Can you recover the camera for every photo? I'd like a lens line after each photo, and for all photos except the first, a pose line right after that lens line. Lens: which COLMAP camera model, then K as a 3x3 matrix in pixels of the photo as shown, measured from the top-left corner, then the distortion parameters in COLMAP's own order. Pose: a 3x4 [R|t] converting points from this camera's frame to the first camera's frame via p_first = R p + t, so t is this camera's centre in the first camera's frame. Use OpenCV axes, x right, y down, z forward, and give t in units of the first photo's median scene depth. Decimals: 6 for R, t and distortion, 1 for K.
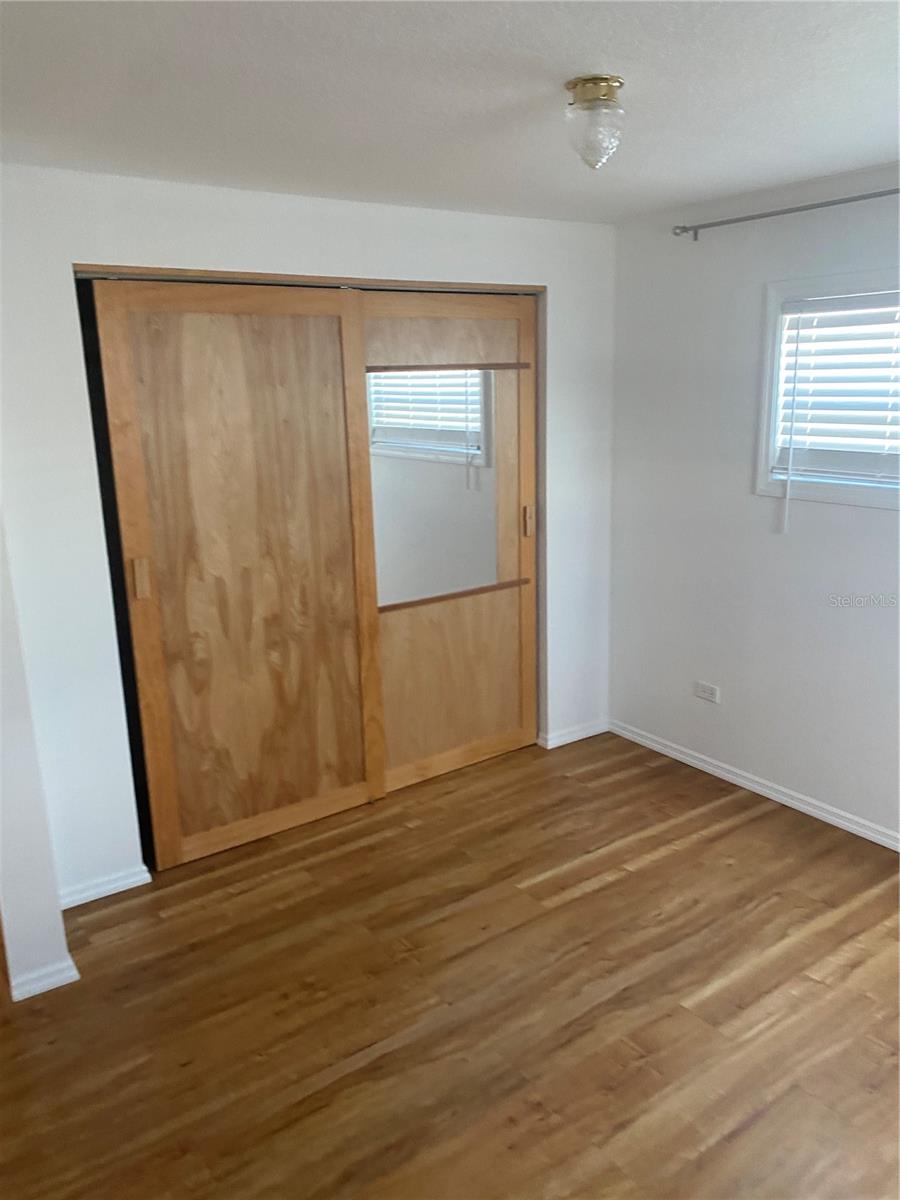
lens RADIAL K [[918.3, 0, 456.2], [0, 918.3, 598.6], [0, 0, 1]] dist [-0.009416, 0.000243]
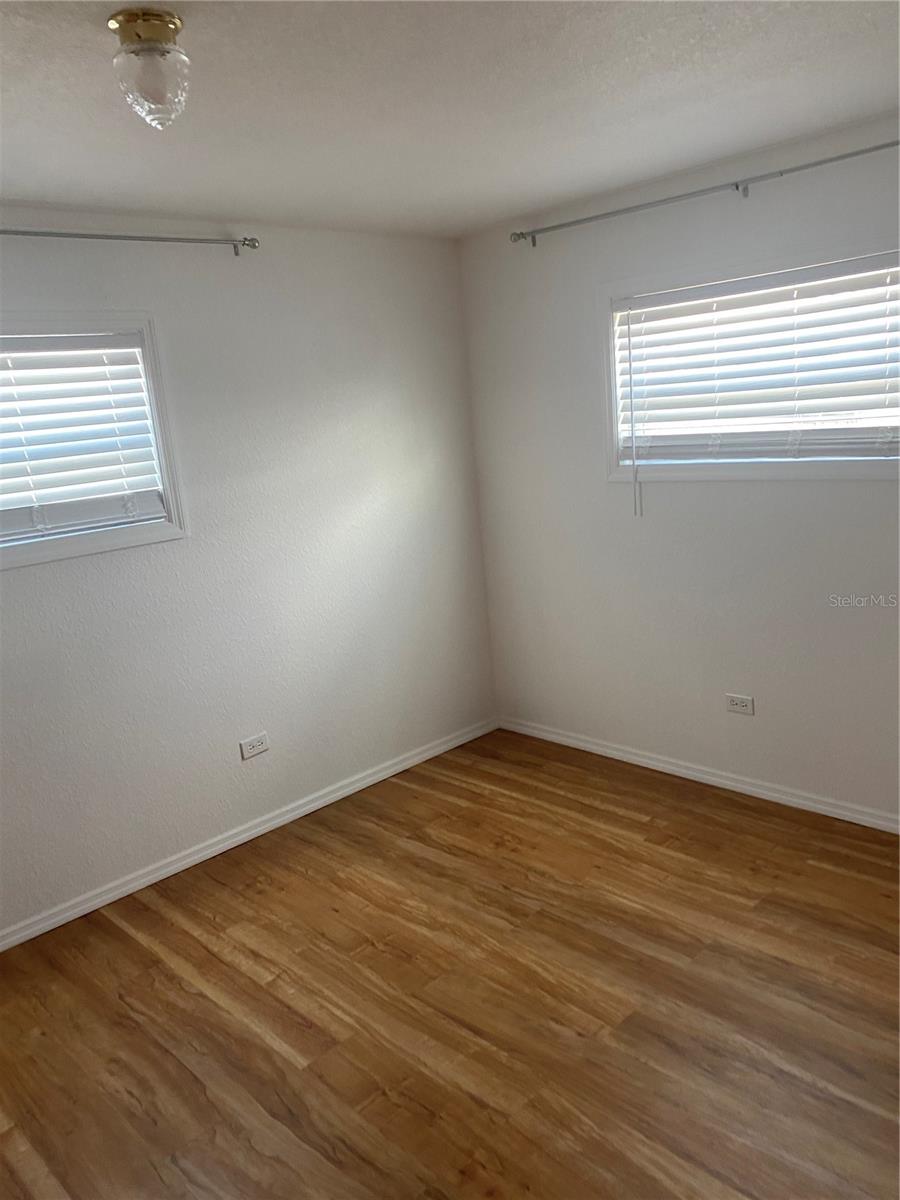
lens RADIAL K [[918.3, 0, 456.2], [0, 918.3, 598.6], [0, 0, 1]] dist [-0.009416, 0.000243]
pose [[-0.151423, -0.175969, 0.972680, -0.587224], [0.330542, 0.918364, 0.217601, -0.141718], [-0.931565, 0.354461, -0.080896, 0.749829]]
